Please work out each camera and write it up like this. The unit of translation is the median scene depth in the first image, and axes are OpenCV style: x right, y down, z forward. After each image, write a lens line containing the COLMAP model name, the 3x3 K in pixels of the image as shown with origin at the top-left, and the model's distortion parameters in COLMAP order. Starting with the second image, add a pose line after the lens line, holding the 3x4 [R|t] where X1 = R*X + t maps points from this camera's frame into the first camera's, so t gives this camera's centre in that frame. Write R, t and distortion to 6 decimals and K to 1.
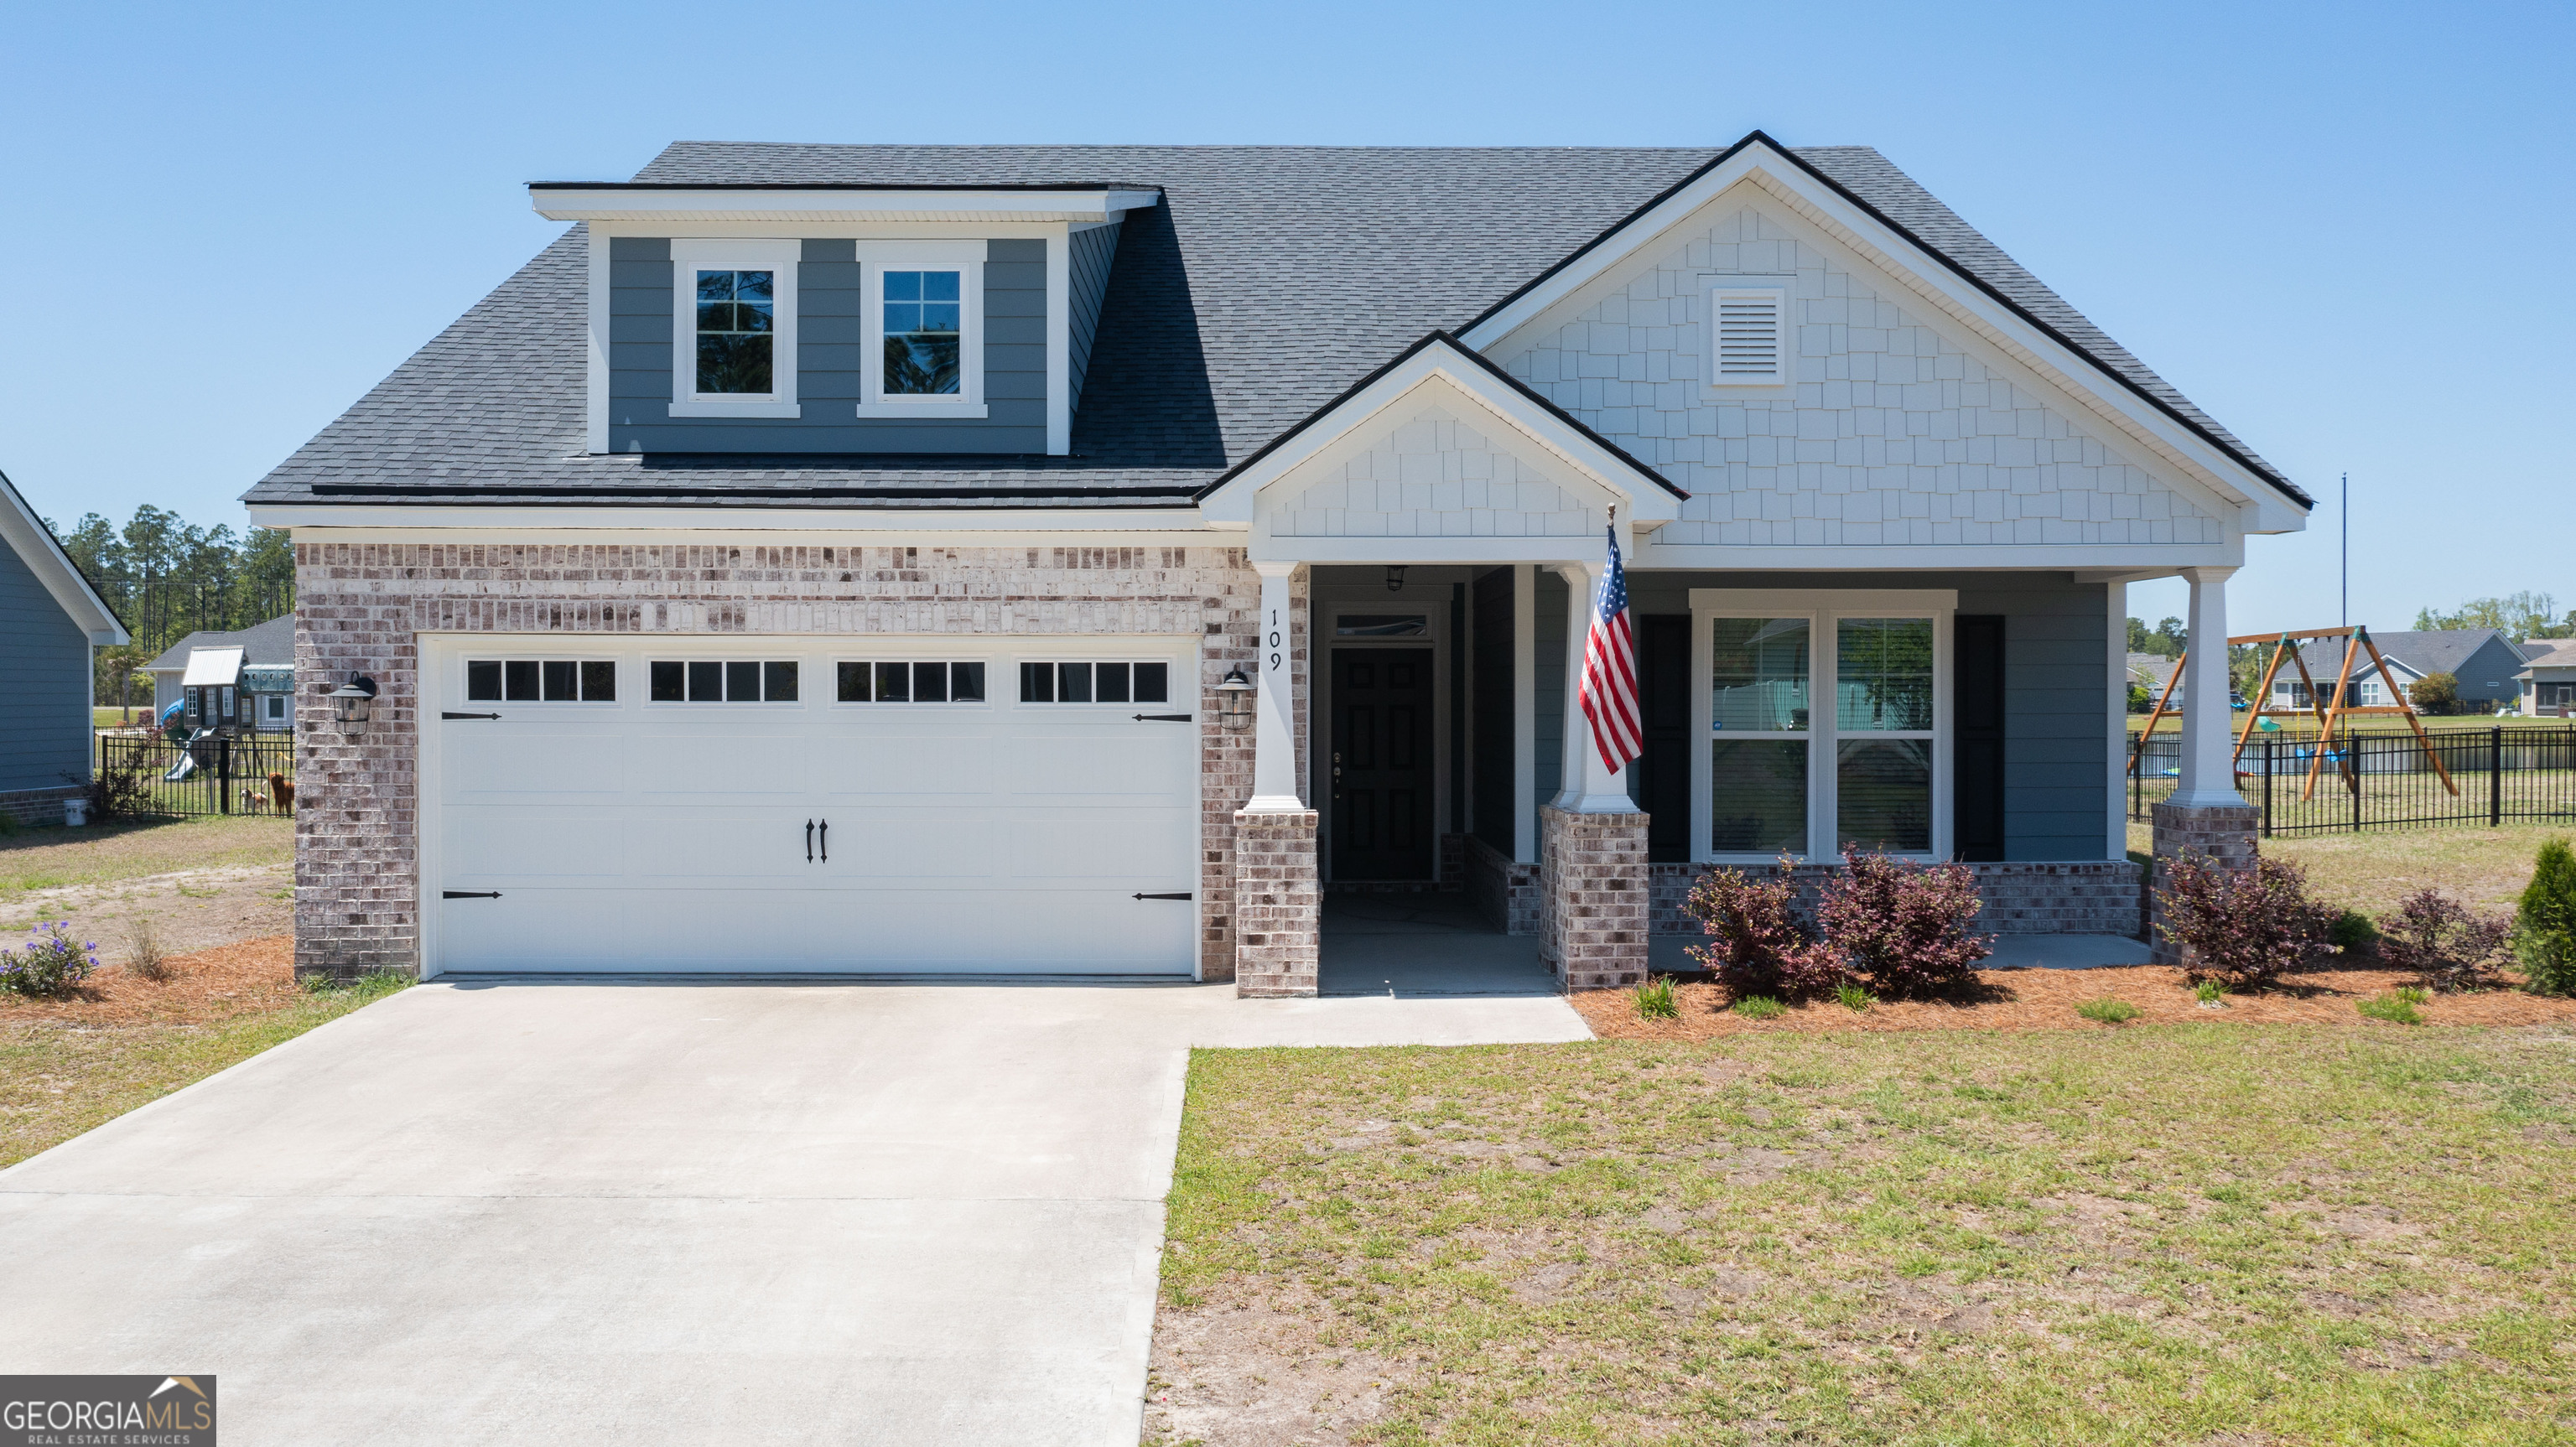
lens RADIAL K [[2031.1, 0, 1279.1], [0, 2031.1, 696.9], [0, 0, 1]] dist [-0.013575, 0.004776]
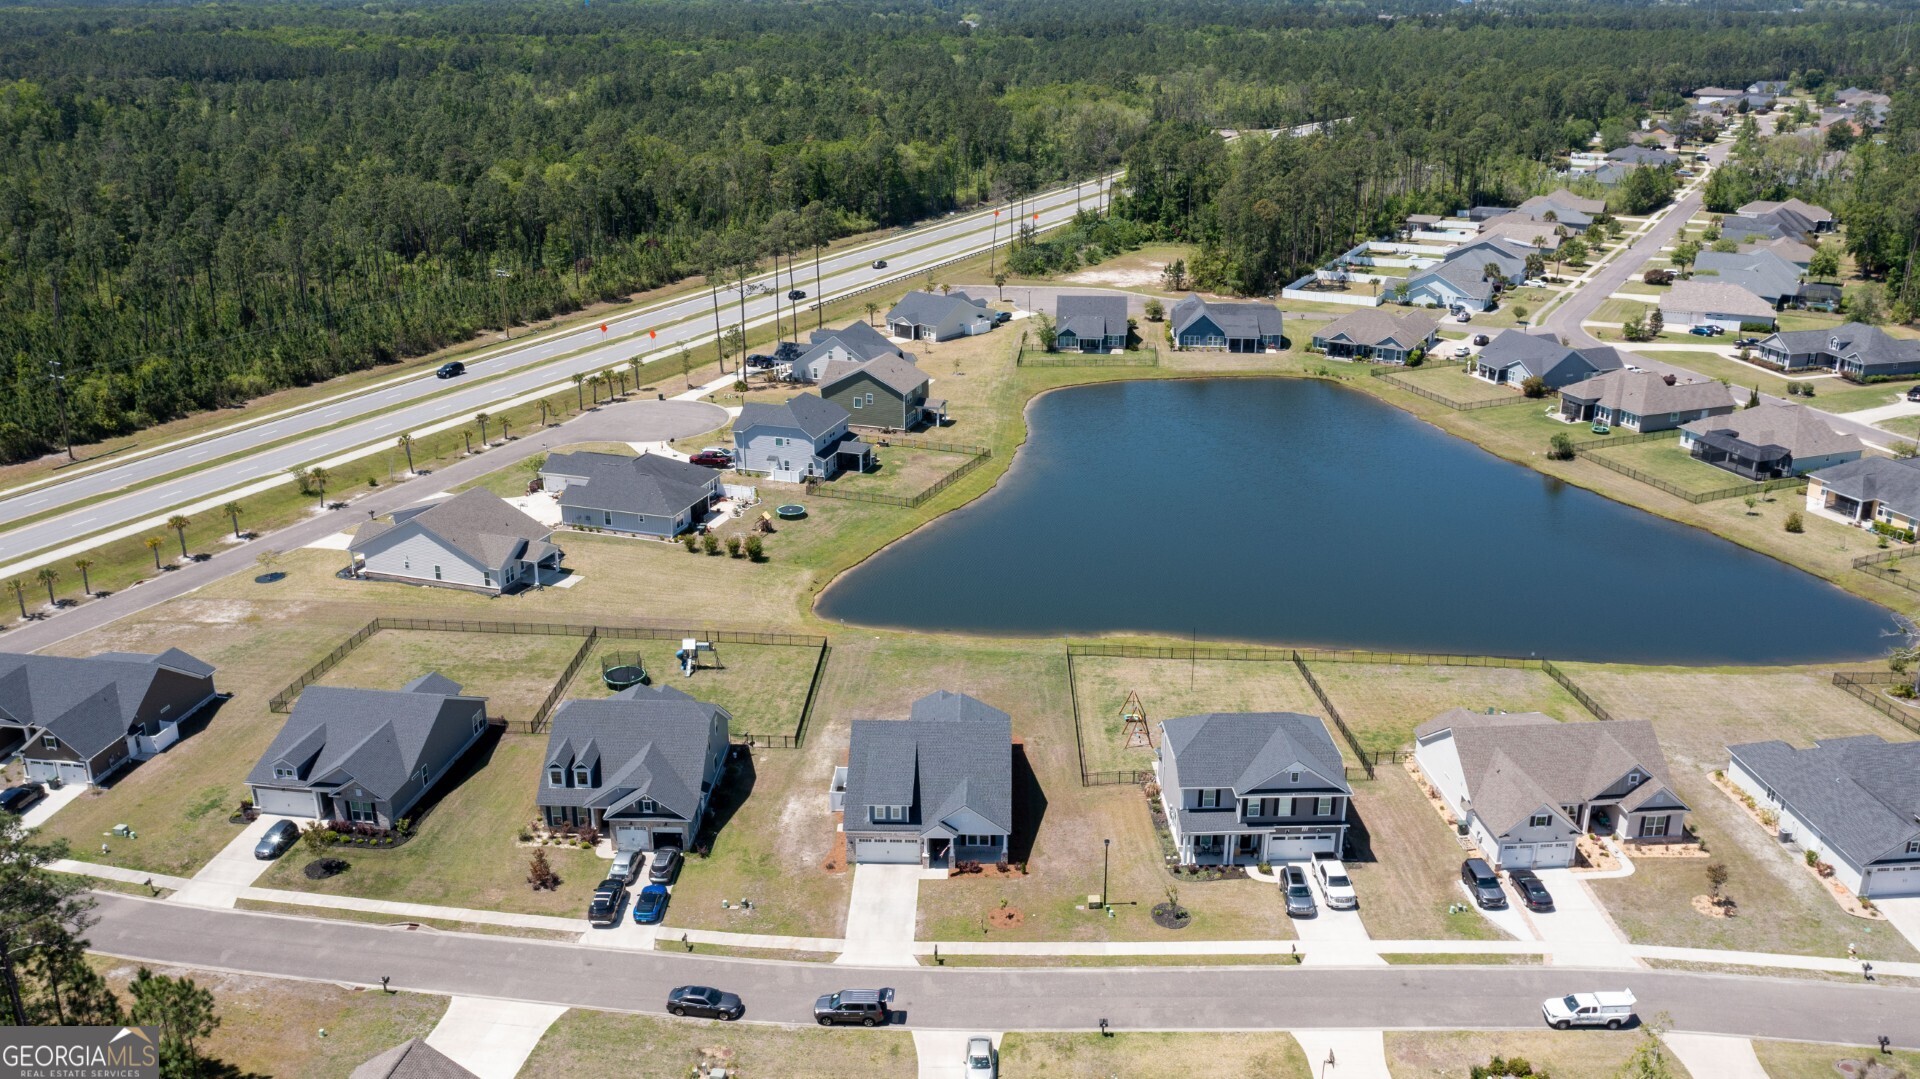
lens RADIAL K [[1514.0, 0, 951.1], [0, 1514.0, 546.1], [0, 0, 1]] dist [-0.013575, 0.004776]
pose [[0.999099, 0.016811, -0.038966, 0.465290], [-0.003207, 0.945478, 0.325670, -4.598392], [0.042317, -0.325252, 0.944680, -6.908624]]
